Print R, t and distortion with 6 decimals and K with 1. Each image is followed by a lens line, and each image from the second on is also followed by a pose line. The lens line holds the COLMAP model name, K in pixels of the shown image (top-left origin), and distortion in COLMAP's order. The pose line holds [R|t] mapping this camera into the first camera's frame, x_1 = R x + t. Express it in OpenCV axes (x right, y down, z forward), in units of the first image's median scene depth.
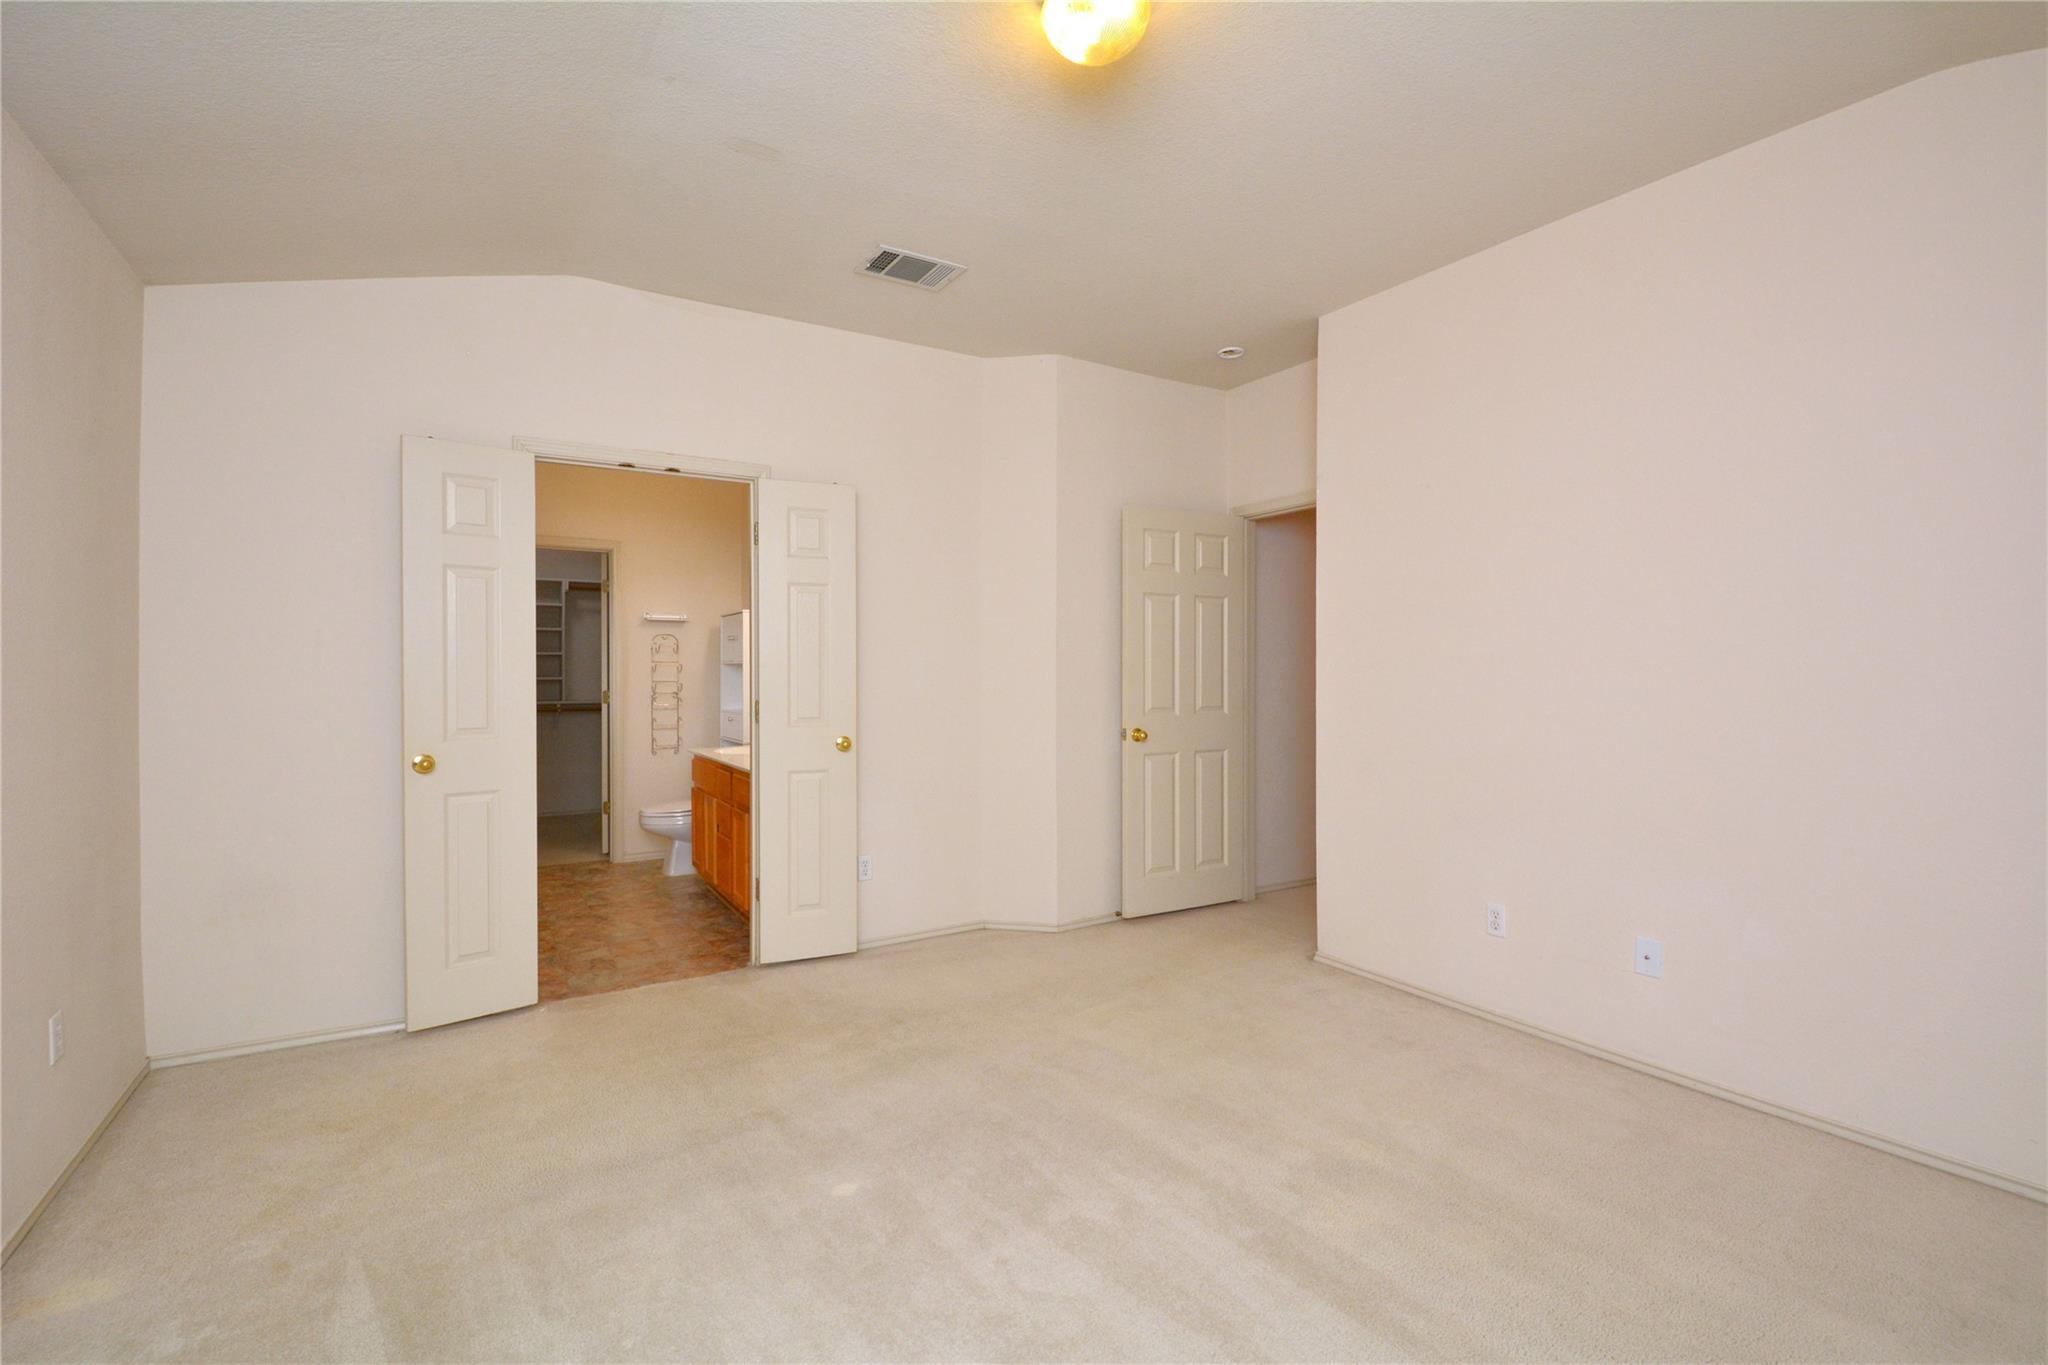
lens RADIAL K [[946.8, 0, 1019.7], [0, 946.8, 676.5], [0, 0, 1]] dist [-0.002254, -0.000289]
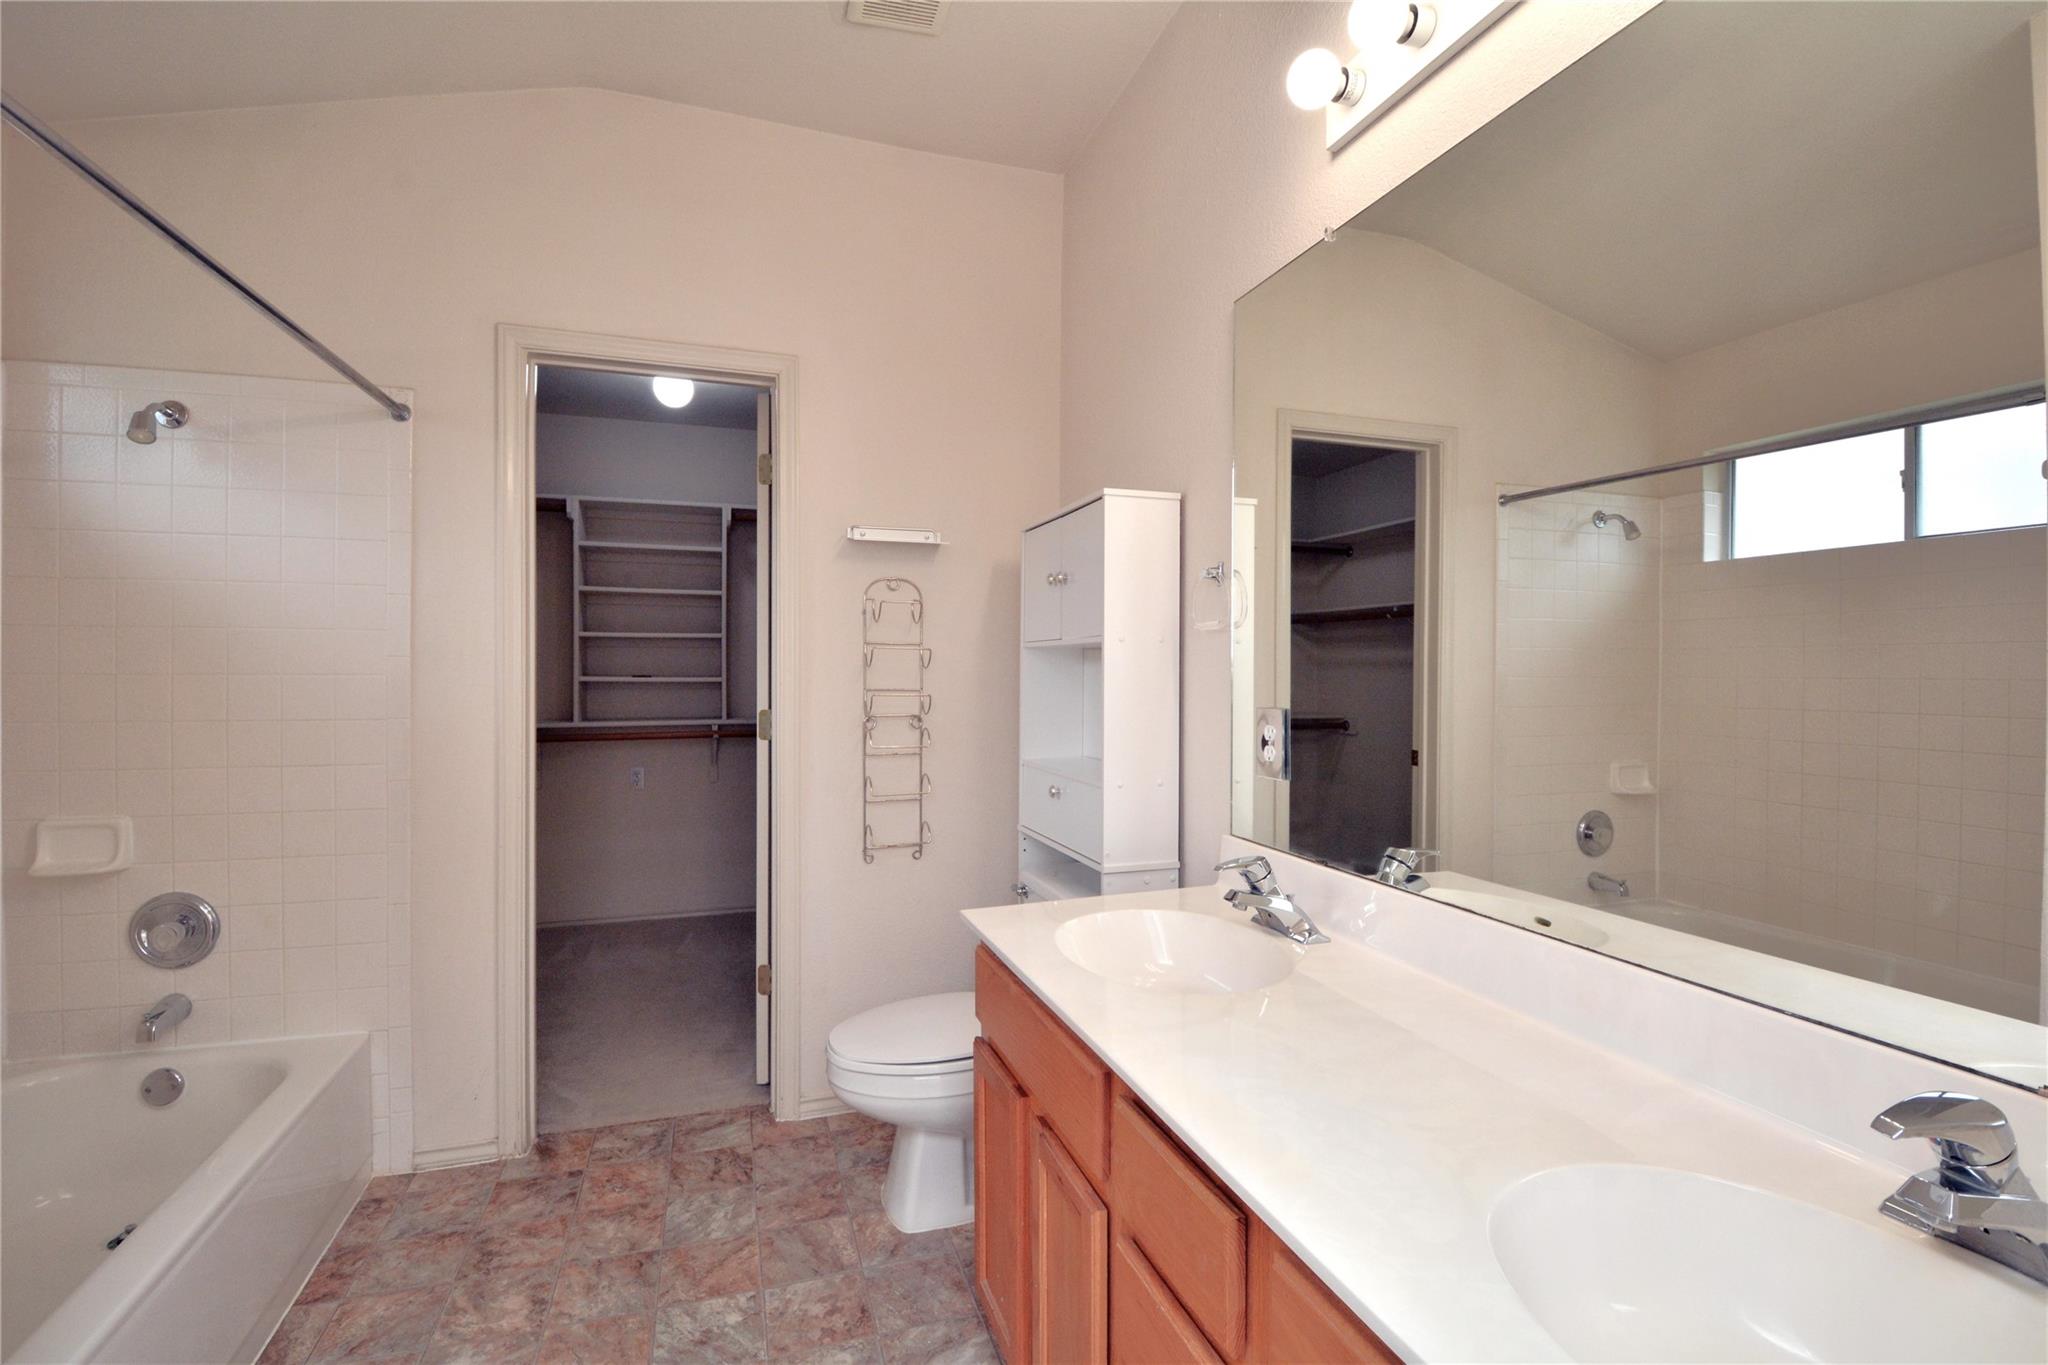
lens RADIAL K [[946.8, 0, 1019.7], [0, 946.8, 676.5], [0, 0, 1]] dist [-0.002254, -0.000289]
pose [[0.974724, 0.004379, -0.223371, -0.225487], [-0.003789, 0.999988, 0.003068, -0.002279], [0.223382, -0.002144, 0.974729, 0.601846]]
